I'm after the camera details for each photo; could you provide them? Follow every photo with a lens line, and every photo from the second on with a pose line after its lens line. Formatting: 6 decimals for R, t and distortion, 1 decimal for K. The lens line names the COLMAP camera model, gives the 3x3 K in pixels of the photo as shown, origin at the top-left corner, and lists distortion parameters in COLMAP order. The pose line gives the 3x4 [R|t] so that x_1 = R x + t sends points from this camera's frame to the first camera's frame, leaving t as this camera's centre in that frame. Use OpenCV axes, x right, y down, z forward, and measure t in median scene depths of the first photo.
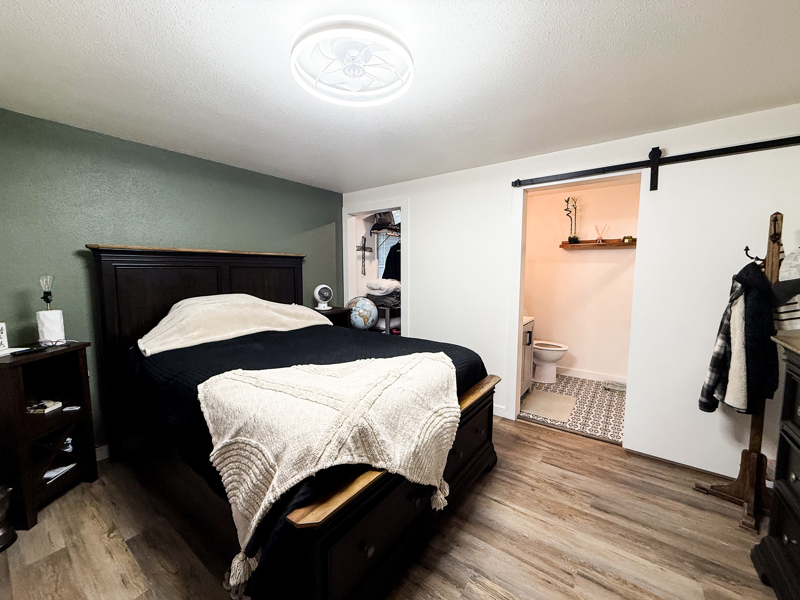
lens RADIAL K [[319.1, 0, 397.8], [0, 319.1, 297.8], [0, 0, 1]] dist [-0.002061, 0.000576]
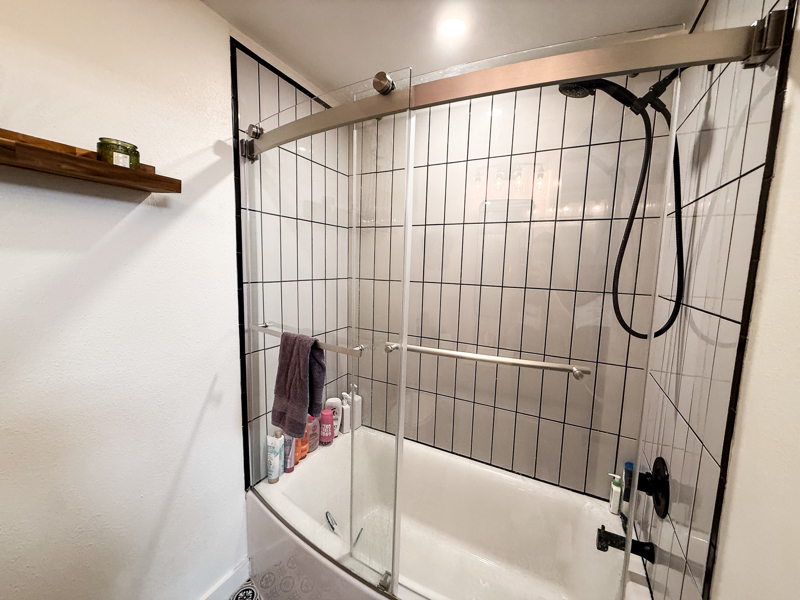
lens RADIAL K [[319.1, 0, 398.9], [0, 319.1, 298.9], [0, 0, 1]] dist [-0.002061, 0.000576]
pose [[-0.150778, -0.111143, 0.982300, 0.406409], [0.065844, 0.990324, 0.122157, -0.084383], [-0.986372, 0.083097, -0.142001, 0.772751]]
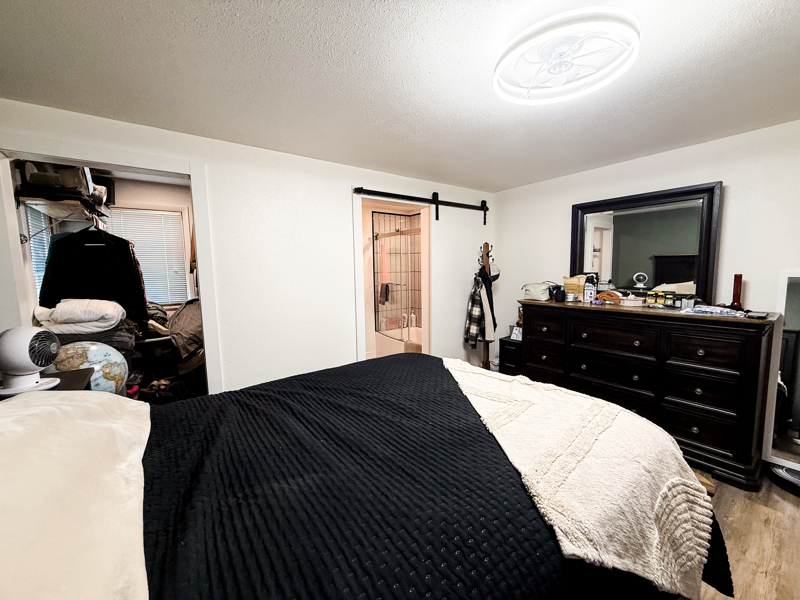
lens RADIAL K [[319.1, 0, 400.8], [0, 319.1, 297.2], [0, 0, 1]] dist [-0.002061, 0.000576]
pose [[0.274197, -0.095613, 0.956909, -0.442066], [0.107022, 0.991898, 0.068442, -0.049664], [-0.955700, 0.083644, 0.282208, 0.432403]]
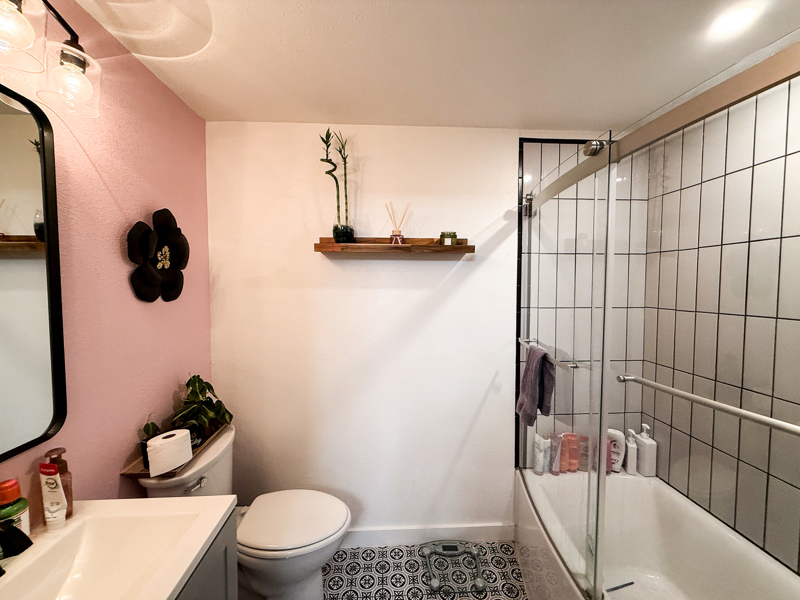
lens RADIAL K [[319.1, 0, 396.8], [0, 319.1, 296.3], [0, 0, 1]] dist [-0.002061, 0.000576]
pose [[0.769748, -0.022758, 0.637942, 0.336979], [0.059363, 0.997586, -0.036041, -0.080992], [-0.635582, 0.065613, 0.769240, 0.643804]]
